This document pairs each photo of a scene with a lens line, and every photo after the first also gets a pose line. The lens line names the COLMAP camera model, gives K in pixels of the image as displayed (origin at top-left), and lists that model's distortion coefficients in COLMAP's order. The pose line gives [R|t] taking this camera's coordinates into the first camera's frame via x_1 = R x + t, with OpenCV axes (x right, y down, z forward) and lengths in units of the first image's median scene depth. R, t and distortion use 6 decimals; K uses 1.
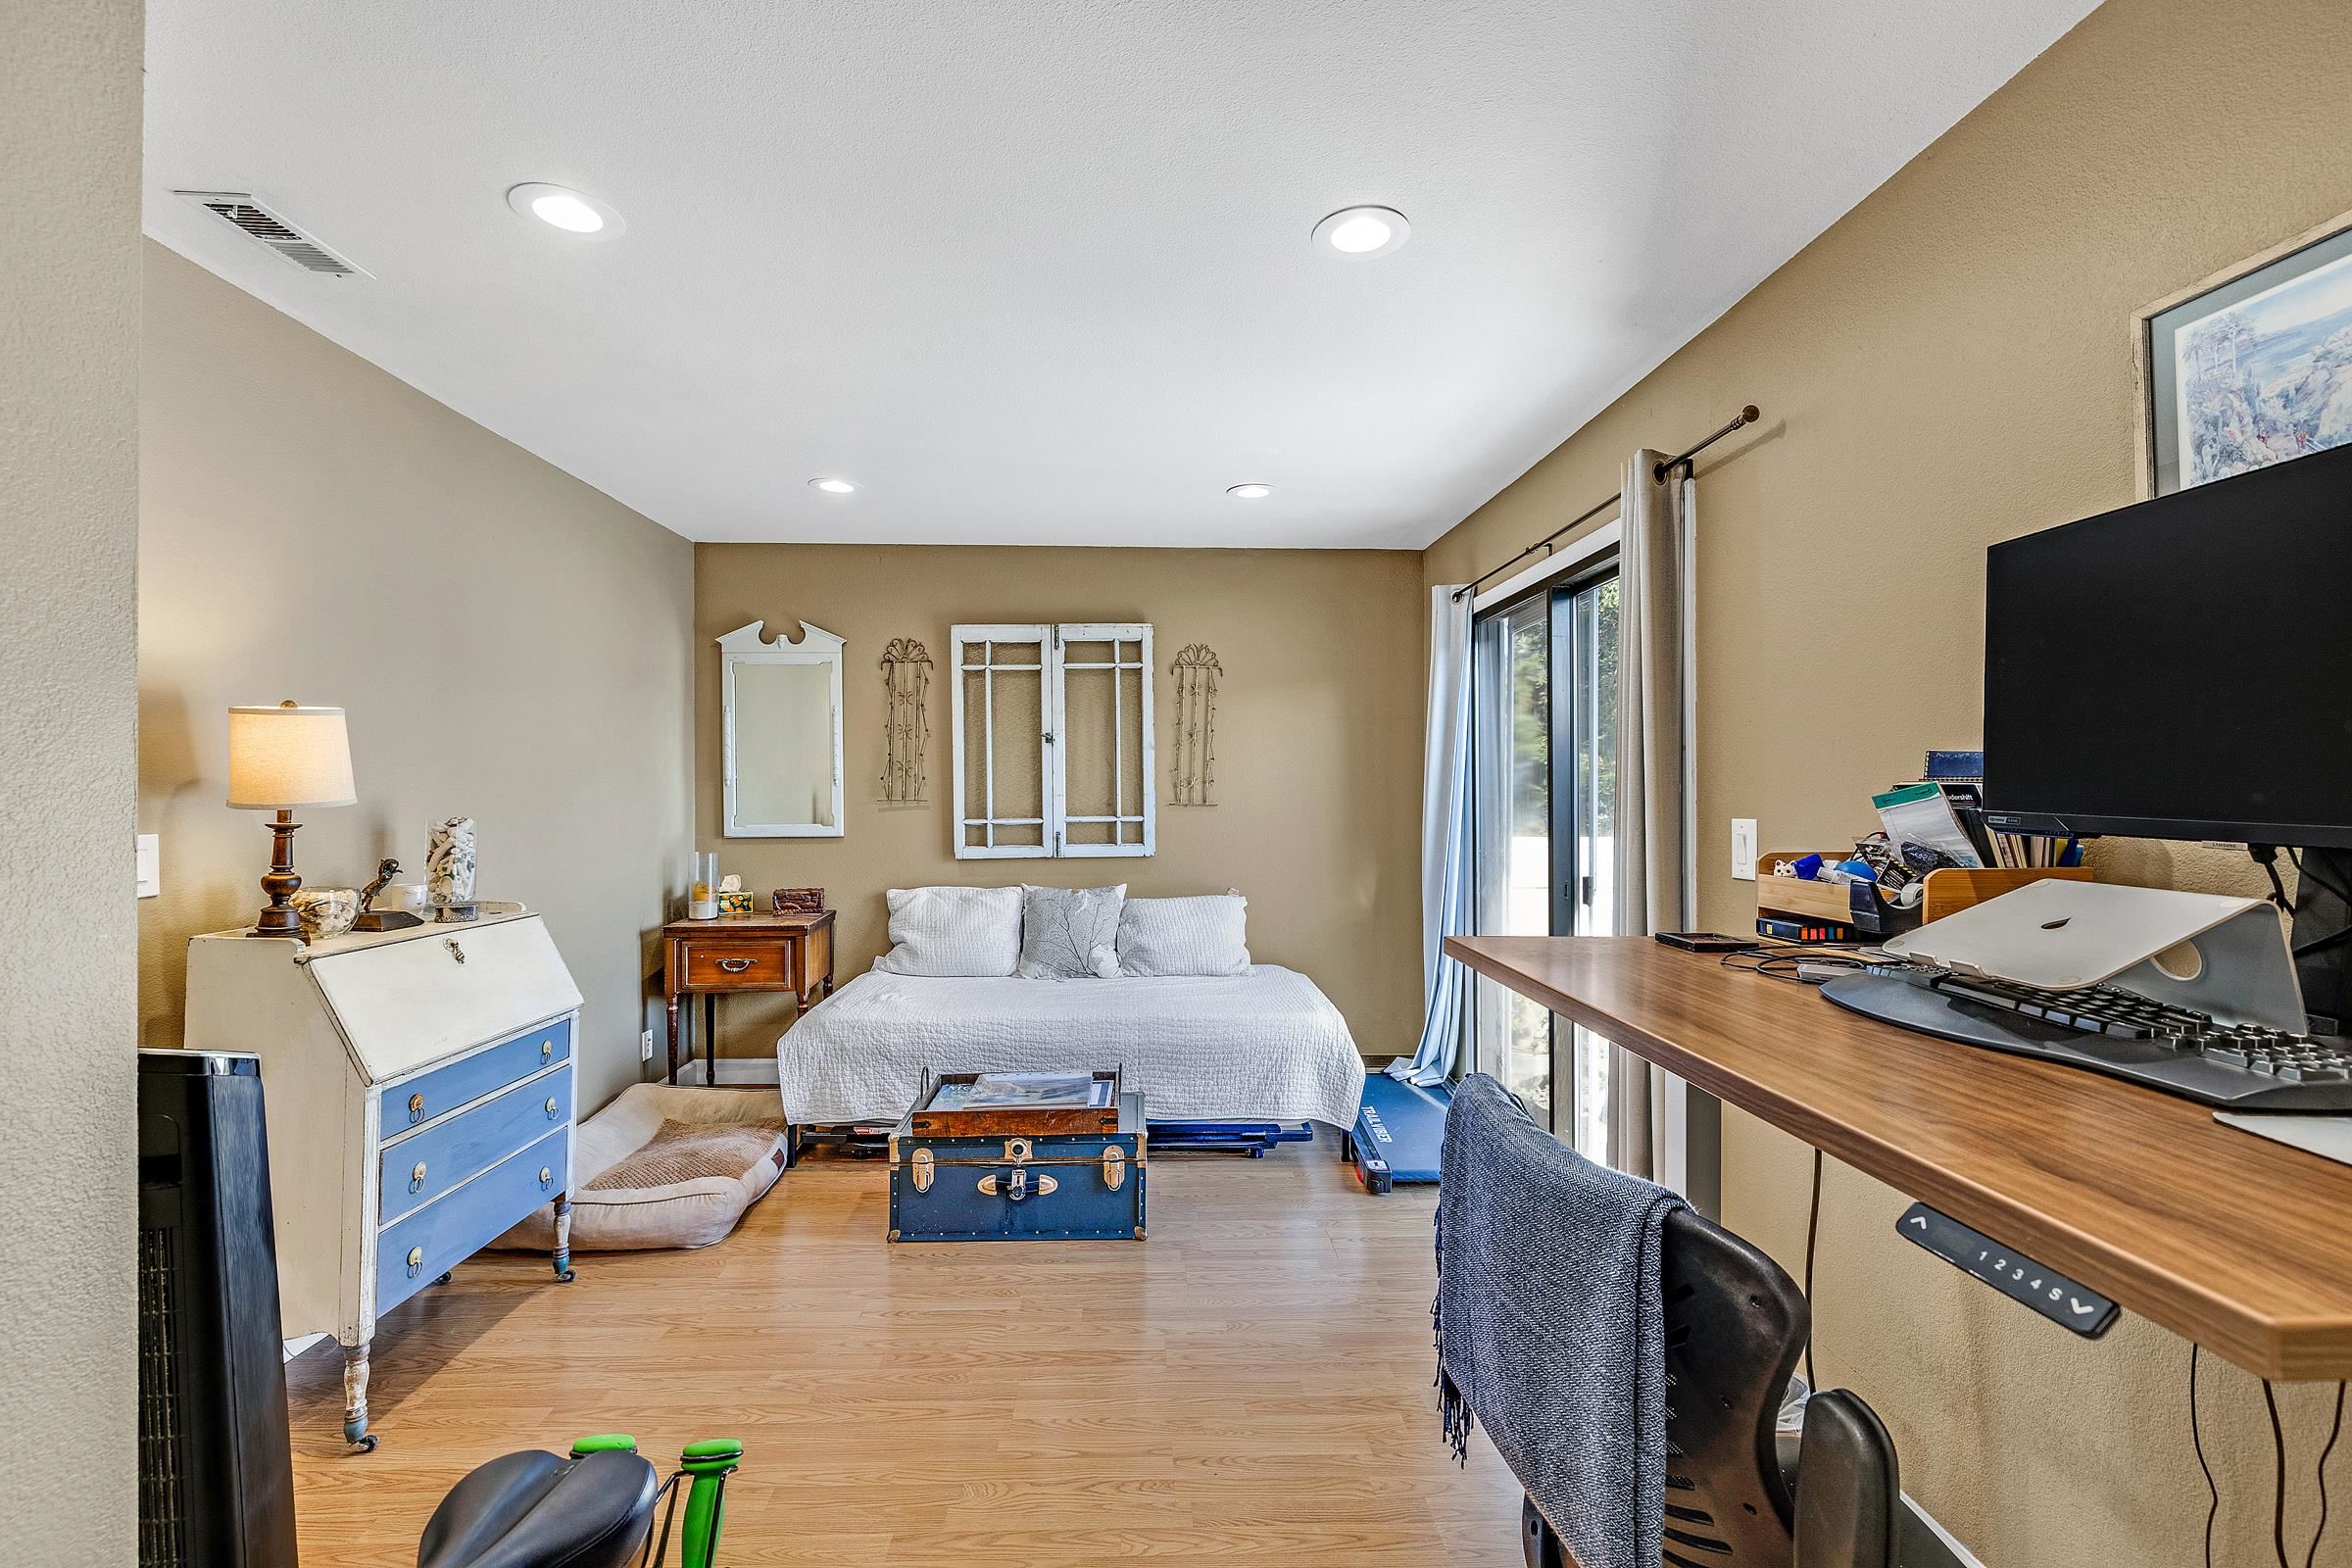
lens RADIAL K [[983.9, 0, 1173.4], [0, 983.9, 793.9], [0, 0, 1]] dist [0.000103, -0.000516]
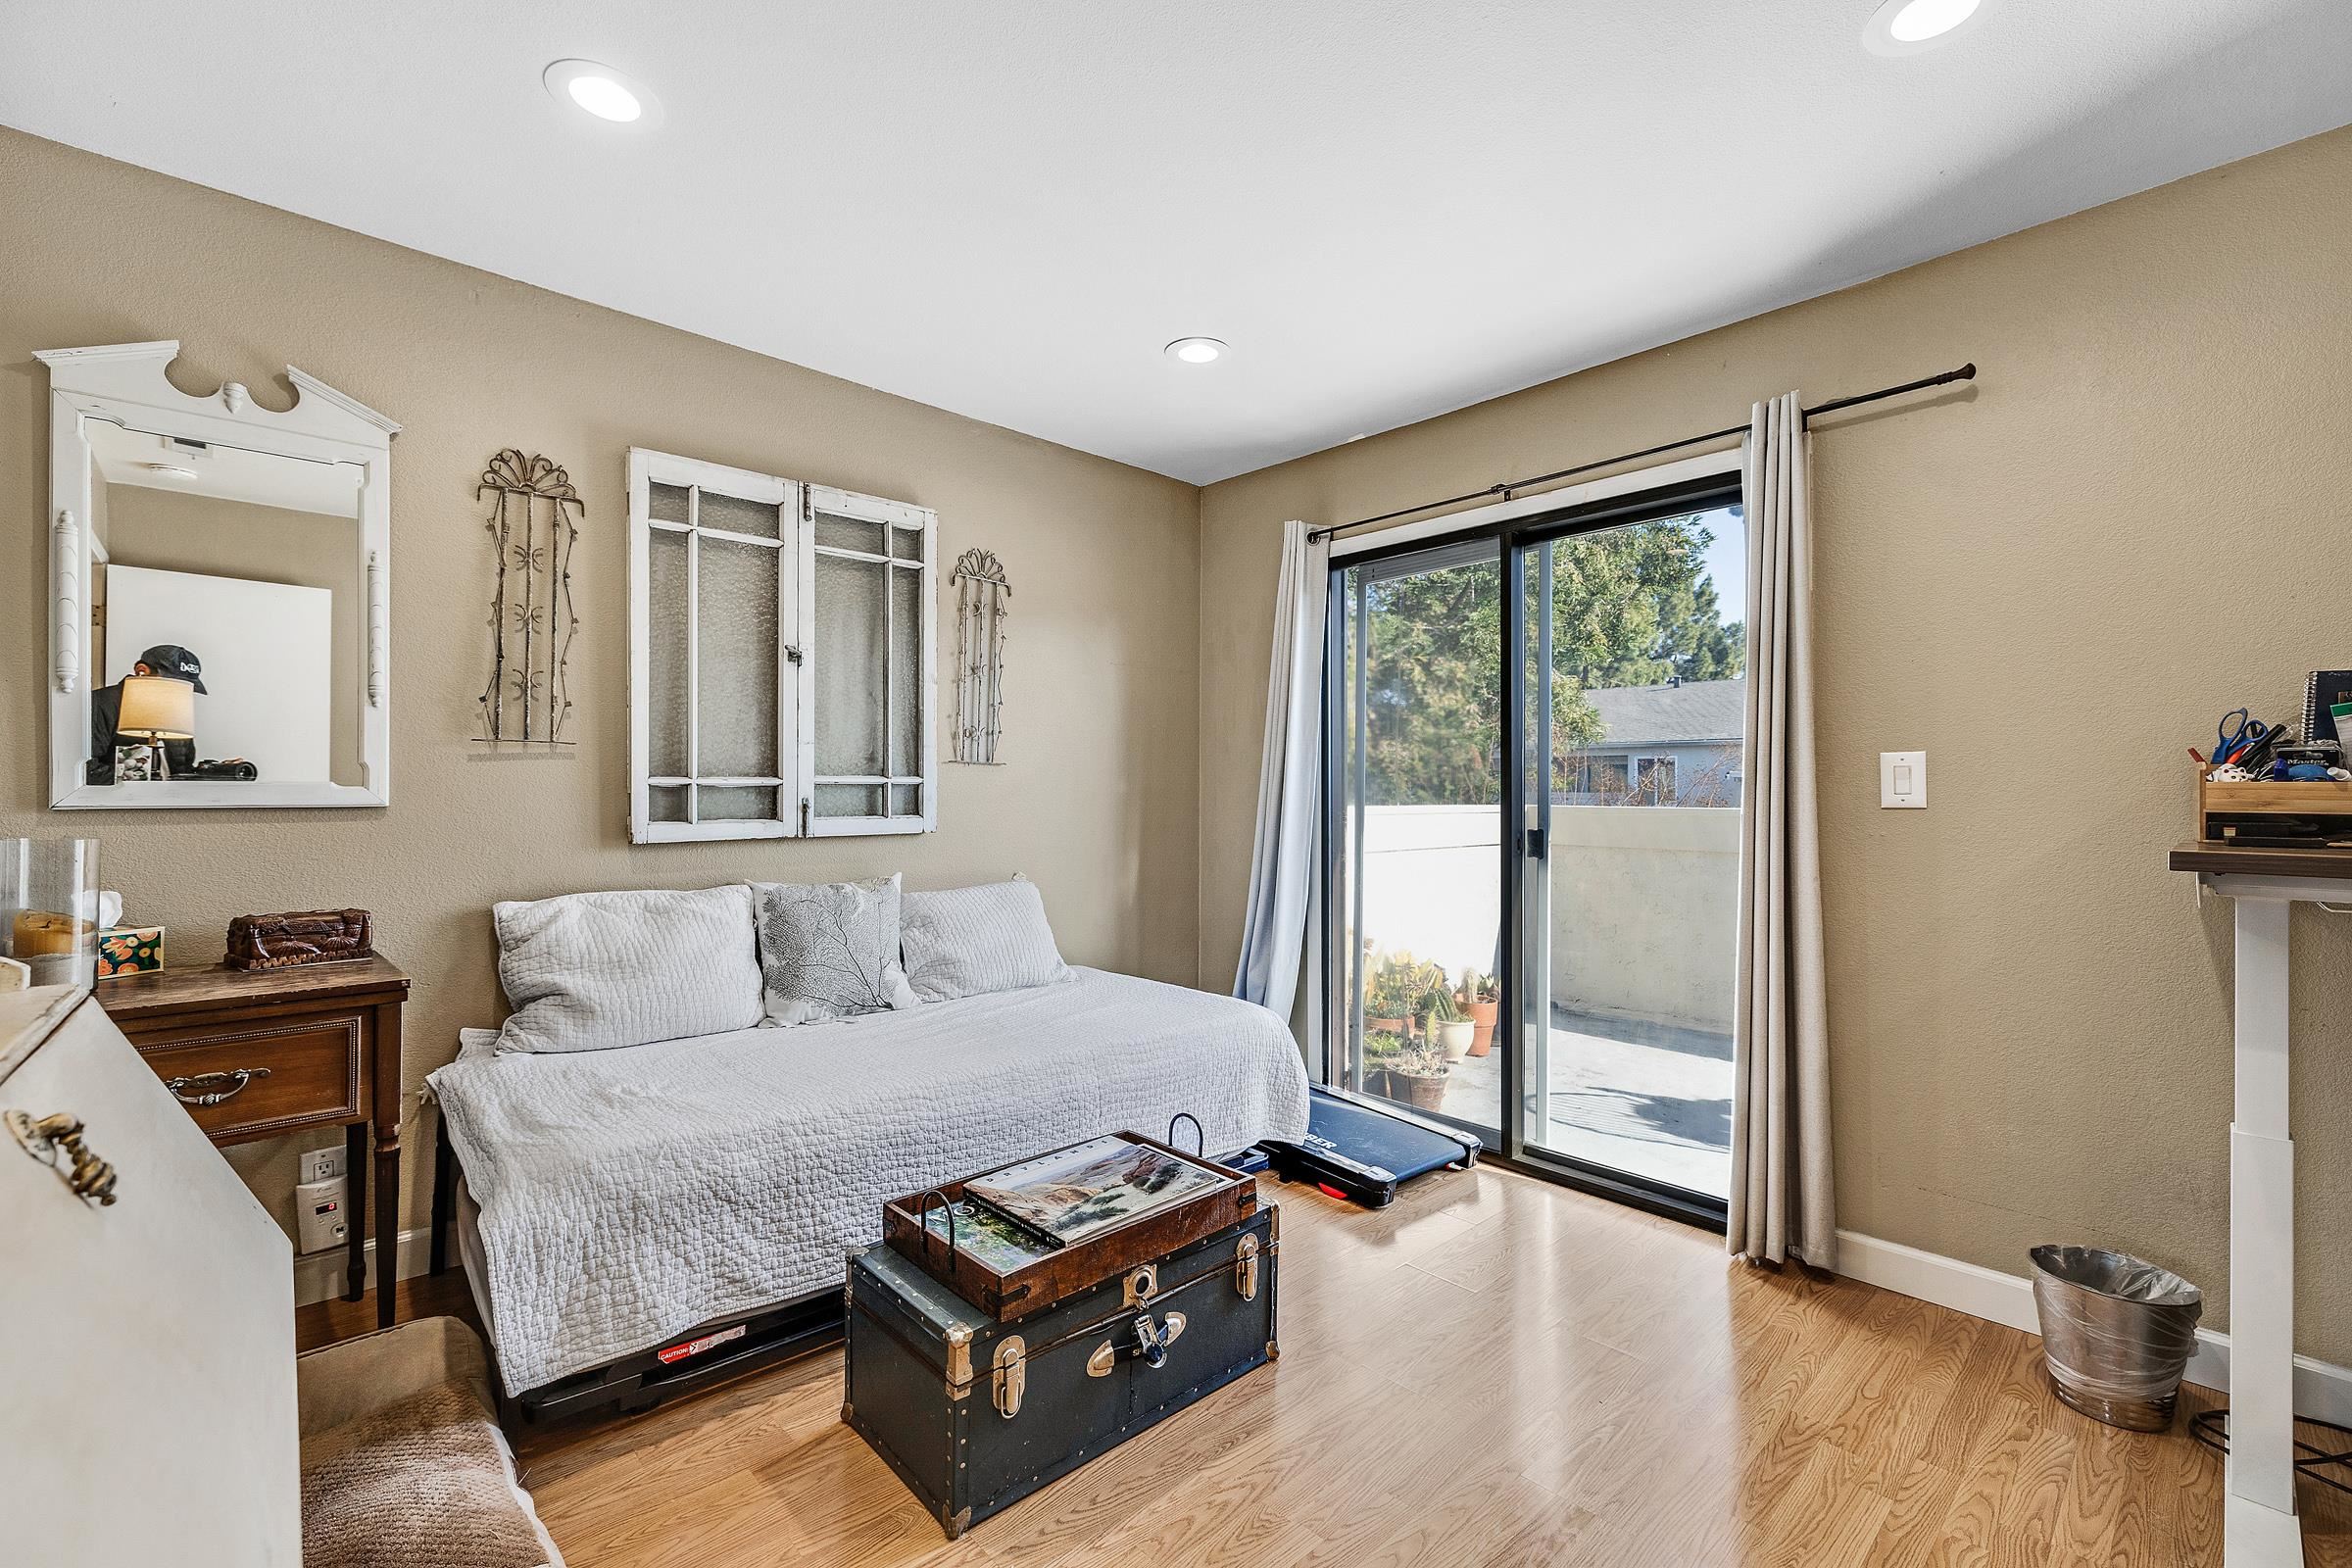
lens RADIAL K [[983.9, 0, 1165.5], [0, 983.9, 790.9], [0, 0, 1]] dist [0.000103, -0.000516]
pose [[0.764038, 0.006992, 0.645134, -0.359492], [-0.002418, 0.999965, -0.007975, 0.038537], [-0.645167, 0.004533, 0.764028, 0.343423]]
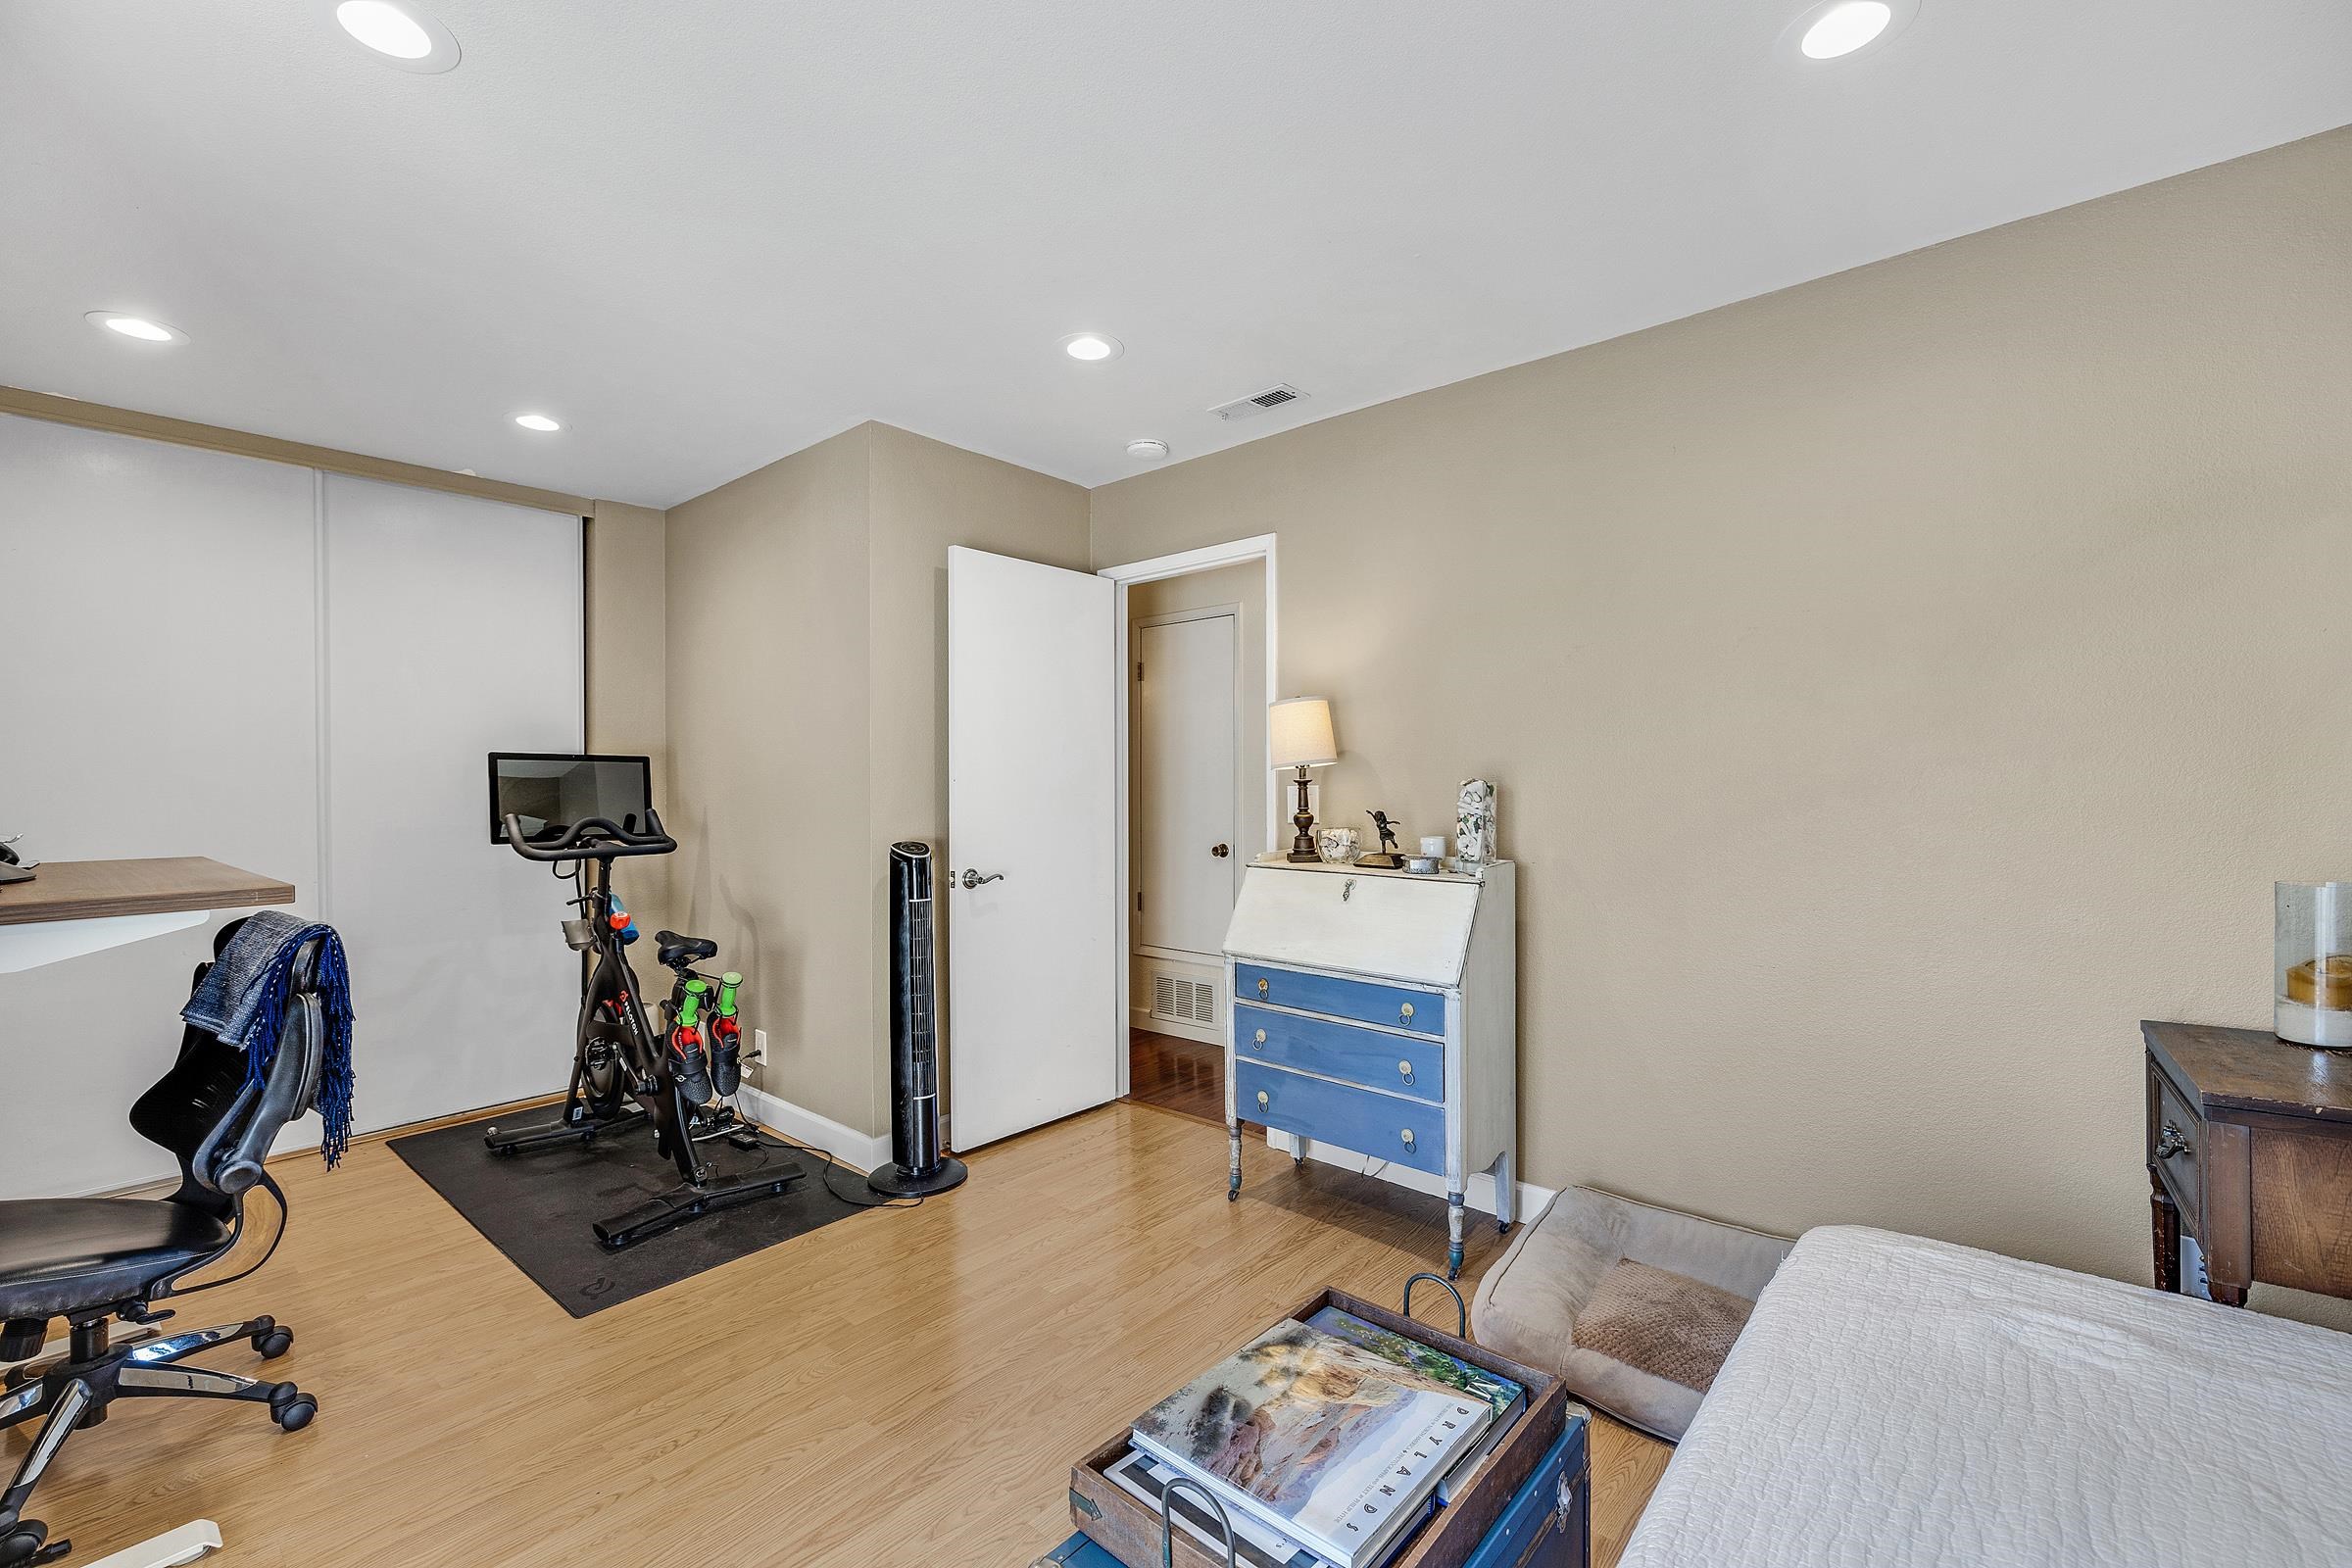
lens RADIAL K [[983.9, 0, 1160.6], [0, 983.9, 788.8], [0, 0, 1]] dist [0.000103, -0.000516]
pose [[-0.691947, 0.011873, -0.721851, 0.144975], [0.012764, 0.999910, 0.004211, 0.016006], [0.721836, -0.006300, -0.692036, 0.873721]]
